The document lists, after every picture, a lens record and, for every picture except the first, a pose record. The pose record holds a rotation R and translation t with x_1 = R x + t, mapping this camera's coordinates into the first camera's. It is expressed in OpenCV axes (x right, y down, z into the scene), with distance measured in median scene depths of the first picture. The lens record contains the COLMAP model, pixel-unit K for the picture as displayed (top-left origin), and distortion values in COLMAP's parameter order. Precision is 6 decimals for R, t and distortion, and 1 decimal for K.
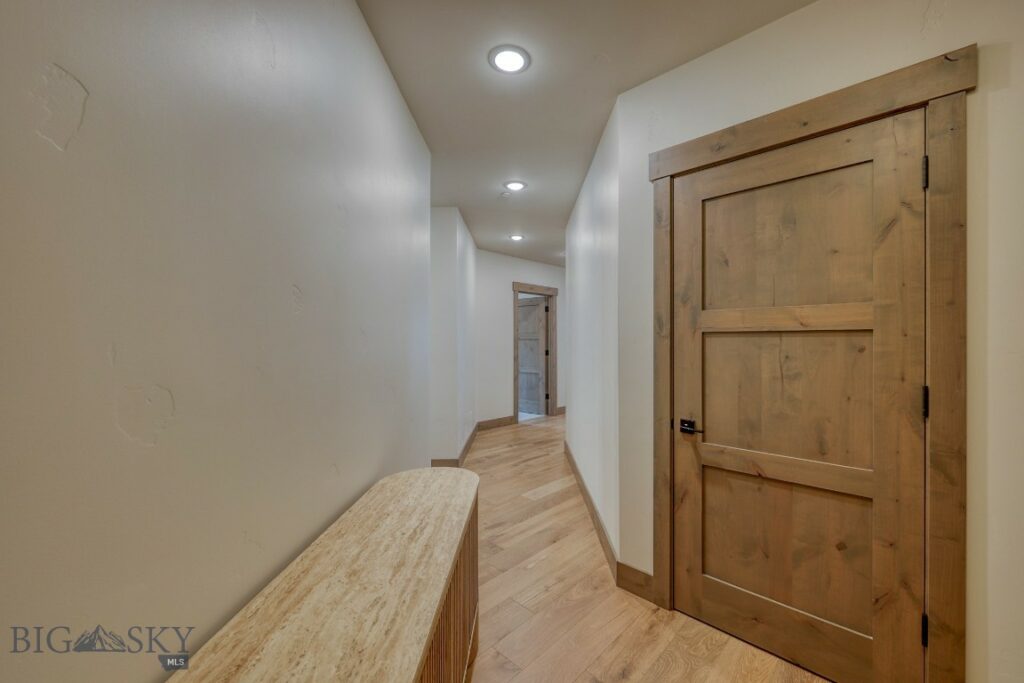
lens RADIAL K [[405.2, 0, 507.7], [0, 405.2, 342.1], [0, 0, 1]] dist [0.013749, 0.000016]
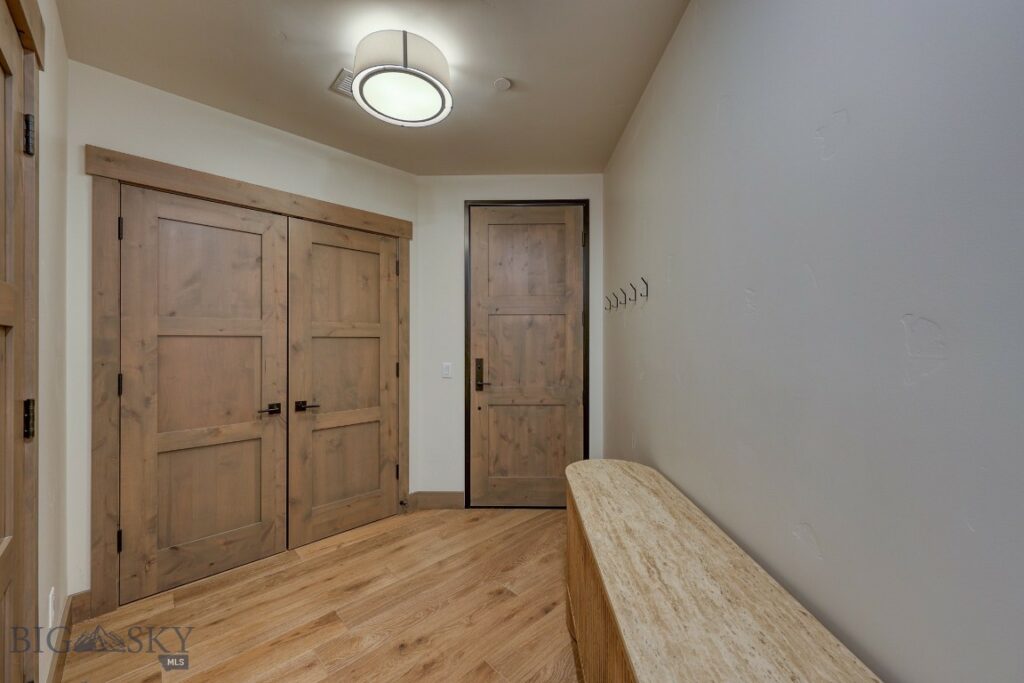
lens RADIAL K [[405.2, 0, 507.7], [0, 405.2, 342.1], [0, 0, 1]] dist [0.013749, 0.000016]
pose [[-0.999884, -0.000004, -0.015243, 0.102690], [-0.000056, 0.999994, 0.003394, -0.008663], [0.015243, 0.003395, -0.999878, 2.039696]]
